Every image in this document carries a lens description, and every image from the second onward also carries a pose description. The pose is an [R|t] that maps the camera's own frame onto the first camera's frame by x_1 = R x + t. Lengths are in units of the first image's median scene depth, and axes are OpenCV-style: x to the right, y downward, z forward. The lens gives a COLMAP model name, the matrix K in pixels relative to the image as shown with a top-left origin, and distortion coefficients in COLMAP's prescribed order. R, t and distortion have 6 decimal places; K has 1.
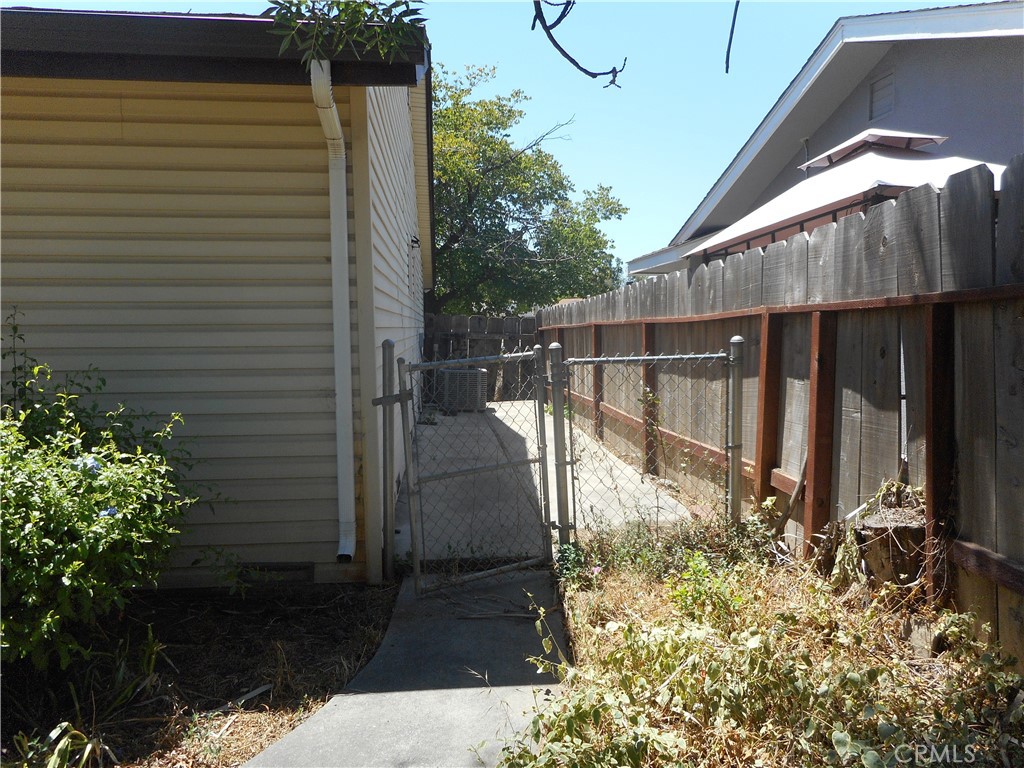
lens RADIAL K [[768.0, 0, 512.0], [0, 768.0, 384.0], [0, 0, 1]] dist [-0.030079, -0.000905]
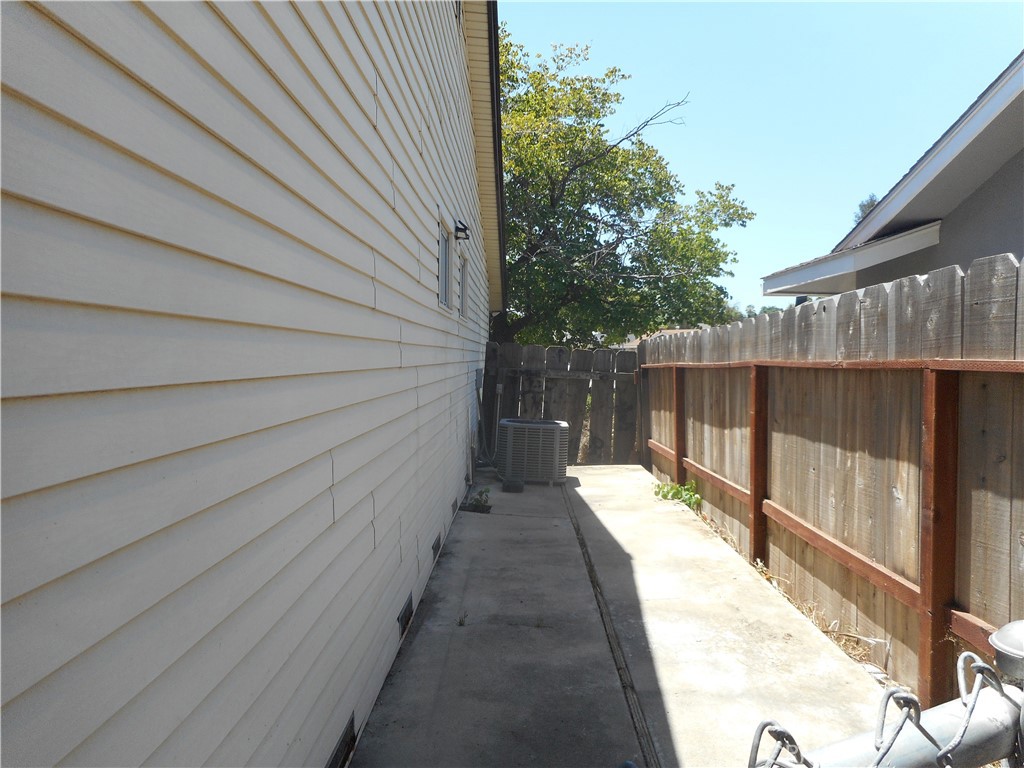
lens RADIAL K [[768.0, 0, 512.0], [0, 768.0, 384.0], [0, 0, 1]] dist [-0.030079, -0.000905]
pose [[0.994003, 0.023407, -0.106821, -0.006883], [-0.027646, 0.998881, -0.038376, -0.018393], [0.105803, 0.041099, 0.993537, 0.208010]]
